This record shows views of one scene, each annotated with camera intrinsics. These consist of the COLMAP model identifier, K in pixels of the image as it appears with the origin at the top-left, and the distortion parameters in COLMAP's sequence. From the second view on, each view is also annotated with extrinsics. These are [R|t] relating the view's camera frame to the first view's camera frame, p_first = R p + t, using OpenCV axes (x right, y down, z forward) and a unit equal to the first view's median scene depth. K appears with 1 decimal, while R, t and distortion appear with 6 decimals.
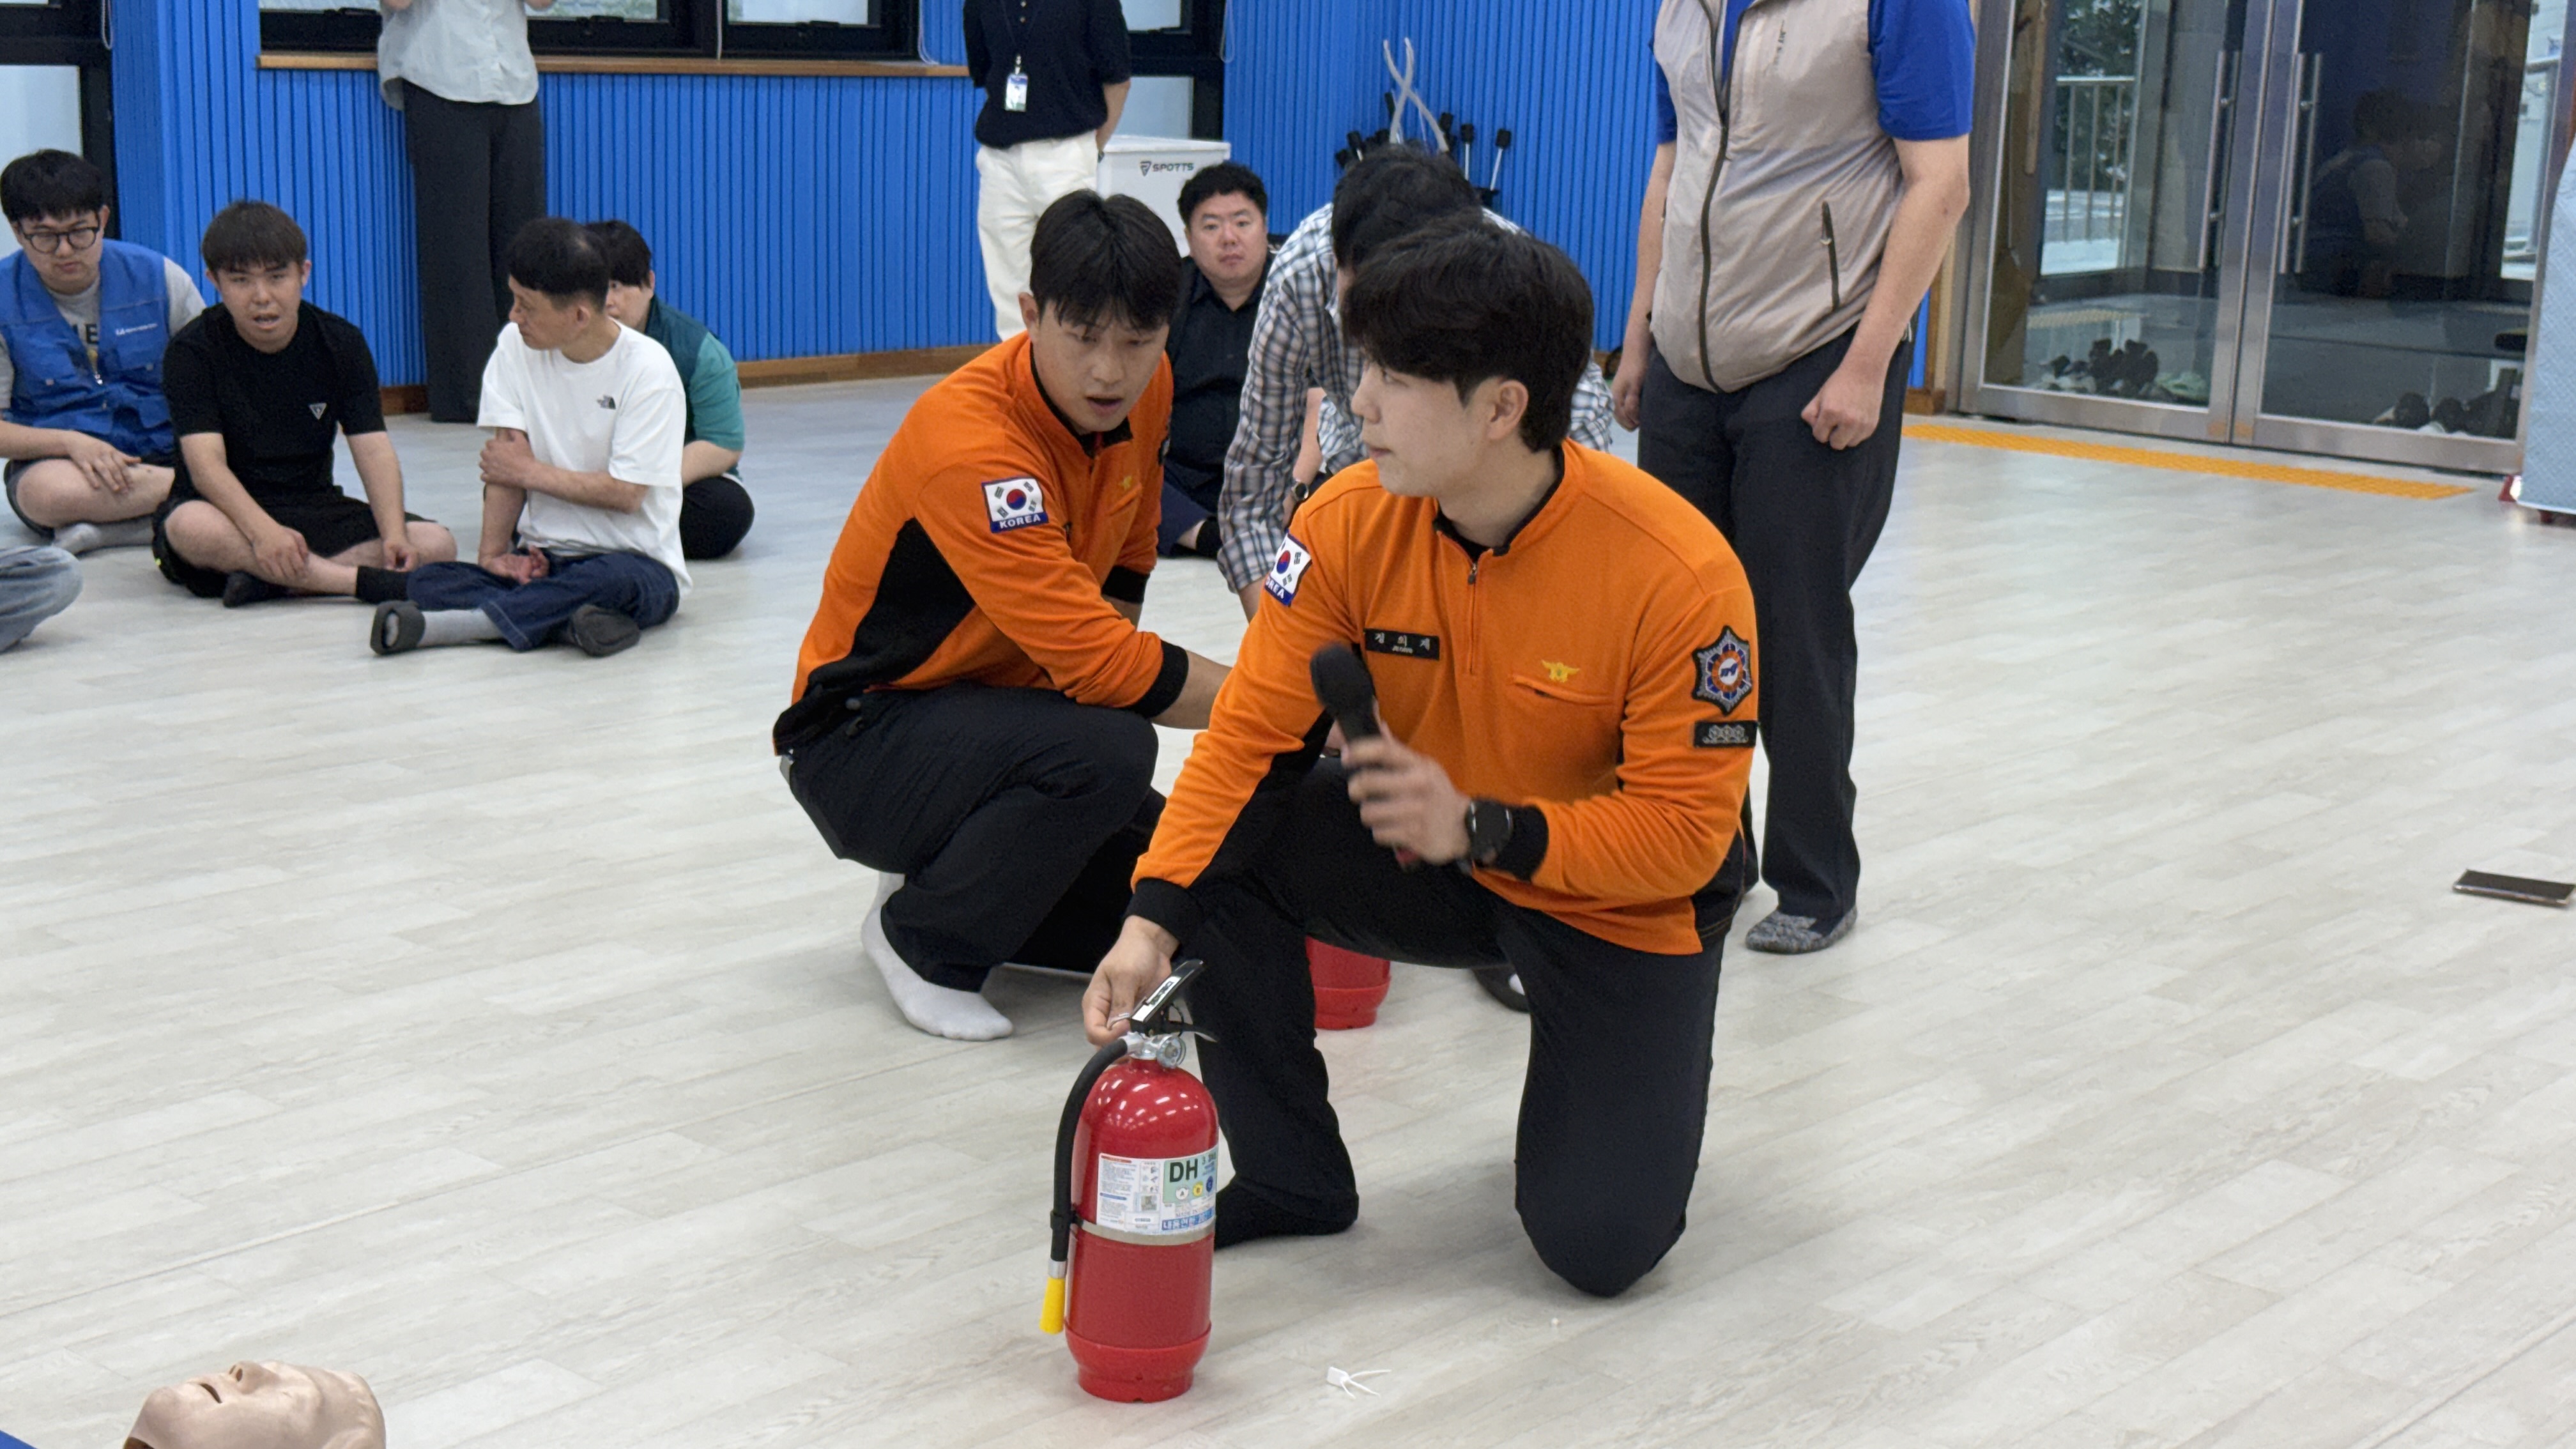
lens RADIAL K [[3744.8, 0, 1296.8], [0, 3744.8, 661.2], [0, 0, 1]] dist [0.480570, -0.041921]
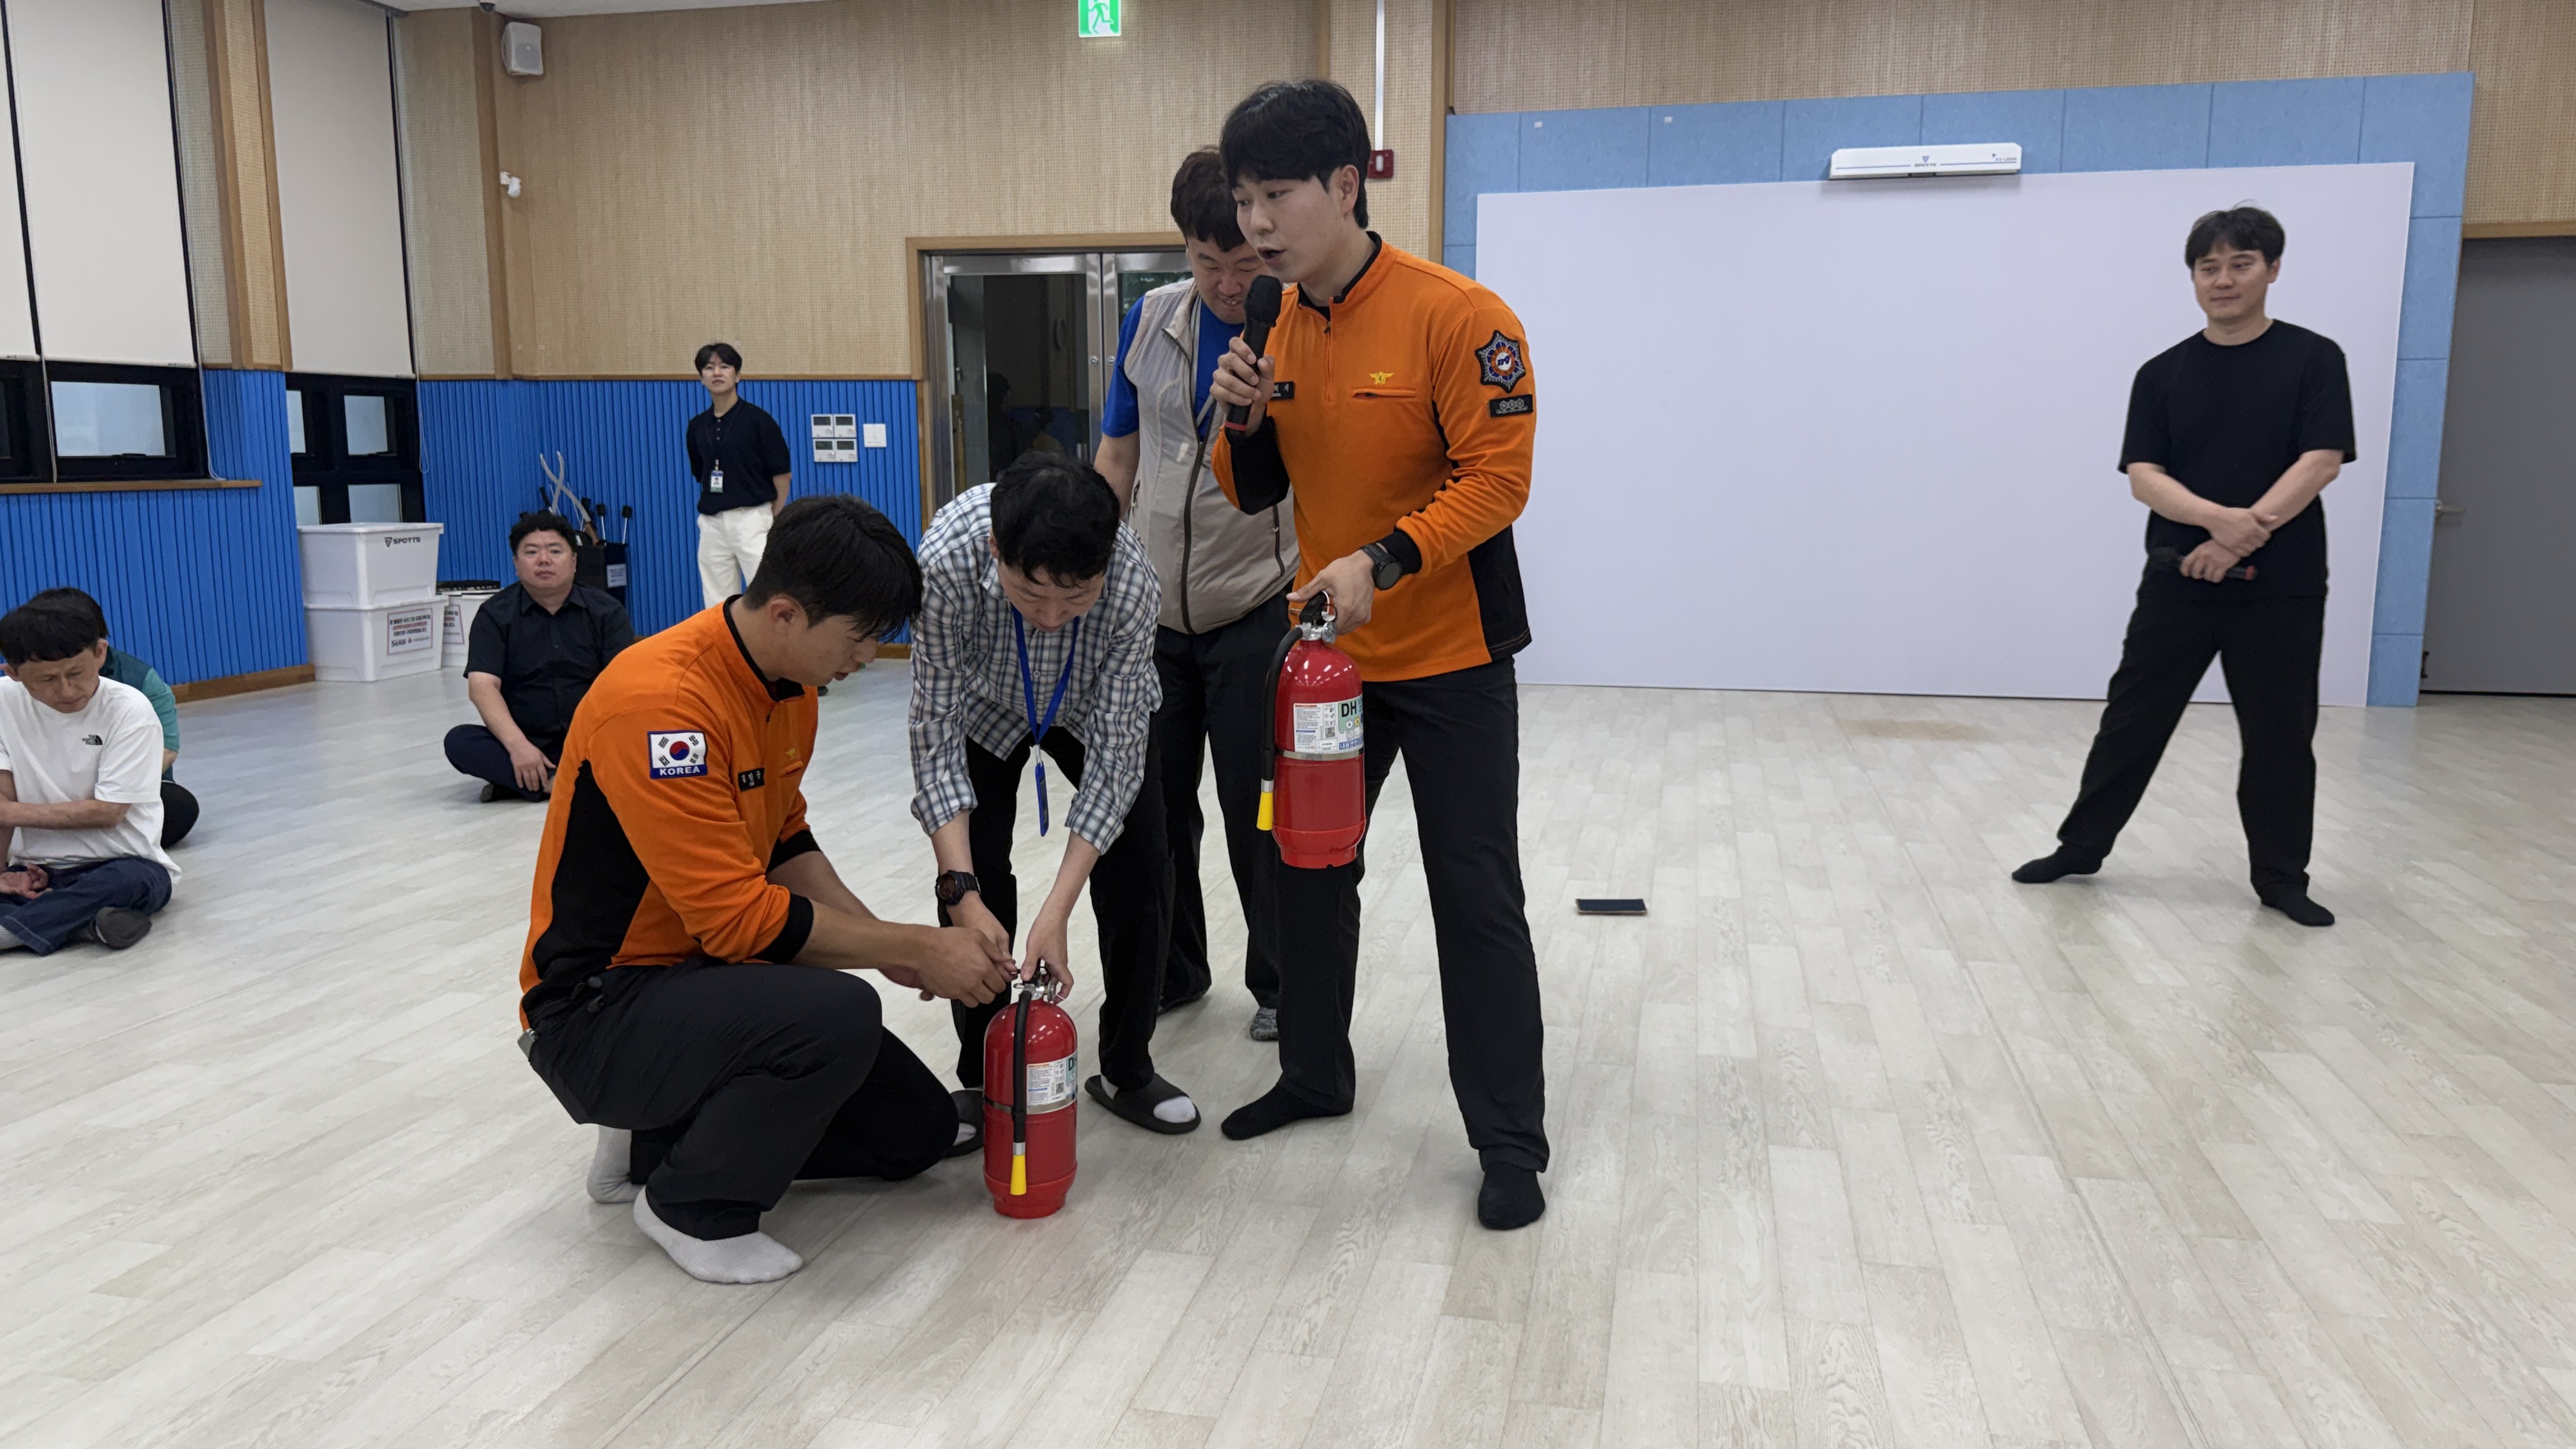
lens RADIAL K [[1920.6, 0, 1288.0], [0, 1920.6, 724.5], [0, 0, 1]] dist [0.052190, 0.003509]
pose [[0.892304, -0.107751, 0.438387, -0.156801], [0.121428, 0.992595, -0.003188, -0.032325], [-0.434798, 0.056077, 0.898780, 0.380675]]
